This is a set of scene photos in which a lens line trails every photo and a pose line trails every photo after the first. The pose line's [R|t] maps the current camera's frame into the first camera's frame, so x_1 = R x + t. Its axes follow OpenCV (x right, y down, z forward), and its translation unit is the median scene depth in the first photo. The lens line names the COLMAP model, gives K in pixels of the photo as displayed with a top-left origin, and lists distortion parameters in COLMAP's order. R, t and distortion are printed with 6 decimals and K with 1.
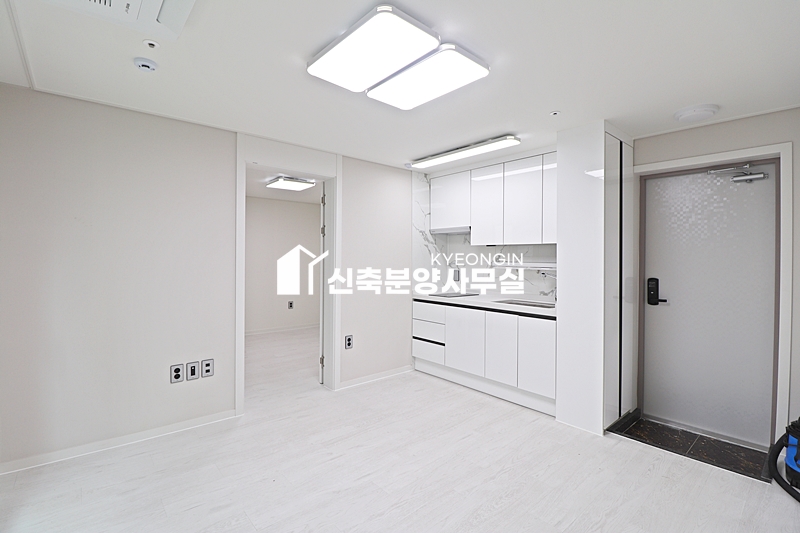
lens RADIAL K [[369.5, 0, 400.9], [0, 369.5, 259.2], [0, 0, 1]] dist [0.000706, -0.013528]
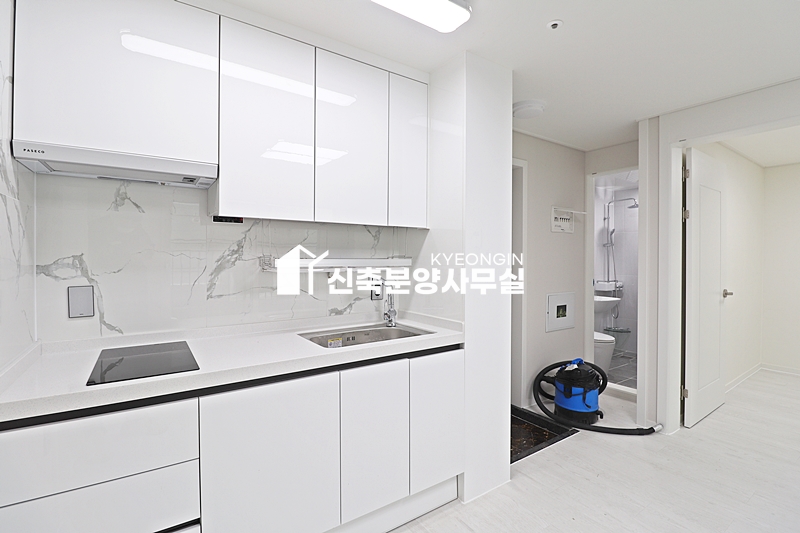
lens RADIAL K [[376.0, 0, 403.7], [0, 376.0, 259.7], [0, 0, 1]] dist [-0.014742, -0.001193]
pose [[0.107235, -0.013880, 0.994137, -0.176173], [0.002587, 0.999903, 0.013681, 0.003245], [-0.994230, 0.001105, 0.107260, 0.792098]]
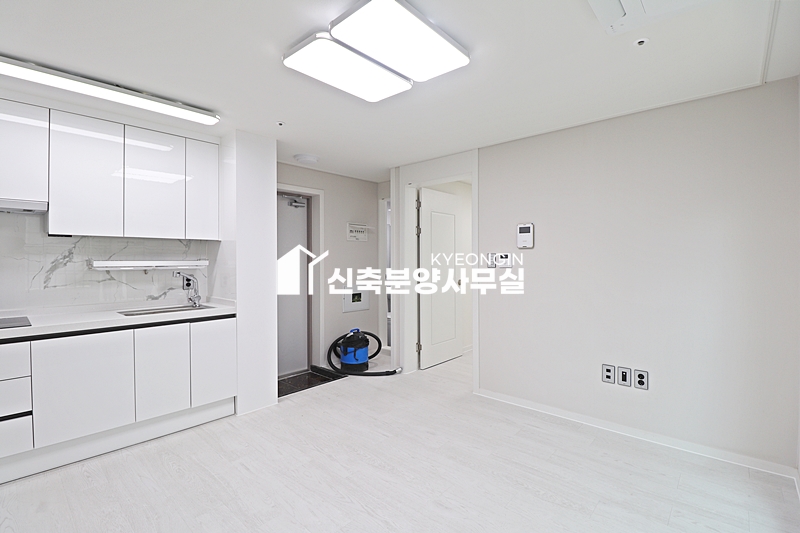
lens RADIAL K [[369.5, 0, 400.9], [0, 369.5, 259.2], [0, 0, 1]] dist [0.000706, -0.013528]
pose [[-0.125114, -0.009833, 0.992094, -0.483333], [0.004741, 0.999934, 0.010509, -0.000074], [-0.992131, 0.006019, -0.125059, 0.521412]]
